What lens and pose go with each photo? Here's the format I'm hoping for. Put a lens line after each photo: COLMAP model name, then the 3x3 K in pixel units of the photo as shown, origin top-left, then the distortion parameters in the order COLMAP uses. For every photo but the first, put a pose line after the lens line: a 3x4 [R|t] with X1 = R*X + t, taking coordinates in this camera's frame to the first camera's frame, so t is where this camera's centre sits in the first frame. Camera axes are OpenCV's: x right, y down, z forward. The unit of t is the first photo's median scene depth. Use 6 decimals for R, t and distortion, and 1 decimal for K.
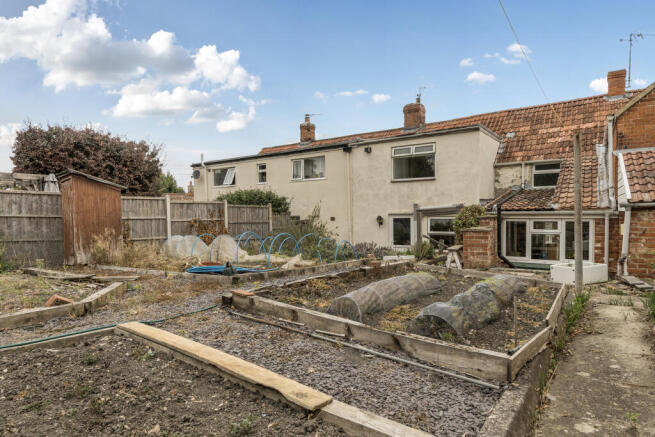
lens RADIAL K [[381.2, 0, 323.2], [0, 381.2, 221.0], [0, 0, 1]] dist [-0.005478, -0.000092]
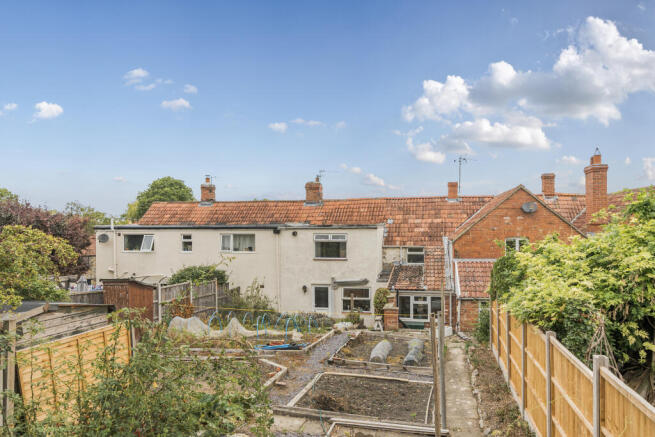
lens RADIAL K [[481.4, 0, 331.7], [0, 481.4, 219.3], [0, 0, 1]] dist [-0.012699, 0.000155]
pose [[0.916134, 0.013059, 0.400660, -0.447448], [0.005573, 0.998958, -0.045302, -0.172126], [-0.400834, 0.043735, 0.915106, -0.570959]]
